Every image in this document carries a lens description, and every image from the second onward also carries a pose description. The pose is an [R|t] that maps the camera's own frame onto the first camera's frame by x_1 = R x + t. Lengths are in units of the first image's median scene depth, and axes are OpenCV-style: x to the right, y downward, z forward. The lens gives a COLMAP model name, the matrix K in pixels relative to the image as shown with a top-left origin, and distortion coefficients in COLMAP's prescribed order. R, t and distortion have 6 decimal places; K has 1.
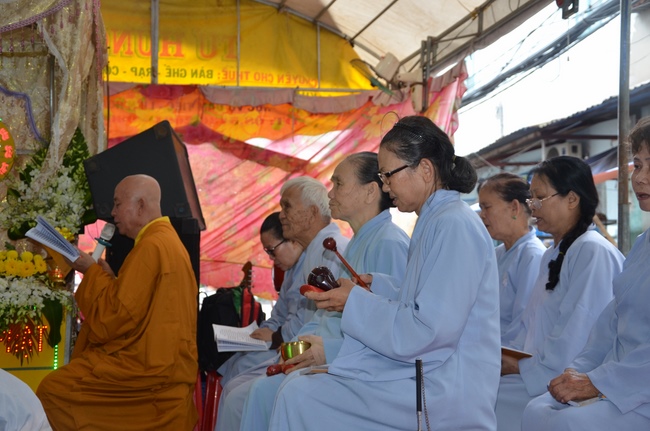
lens RADIAL K [[916.7, 0, 325.0], [0, 916.7, 215.5], [0, 0, 1]] dist [0.088234, 0.391874]
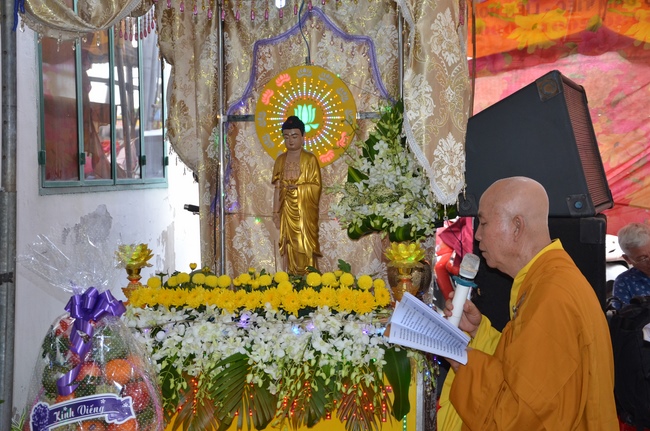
lens RADIAL K [[916.7, 0, 325.0], [0, 916.7, 215.5], [0, 0, 1]] dist [0.088234, 0.391874]
pose [[0.916874, 0.020140, -0.398669, -0.053439], [0.041285, 0.988586, 0.144892, -0.098935], [0.397037, -0.149307, 0.905577, 0.292841]]
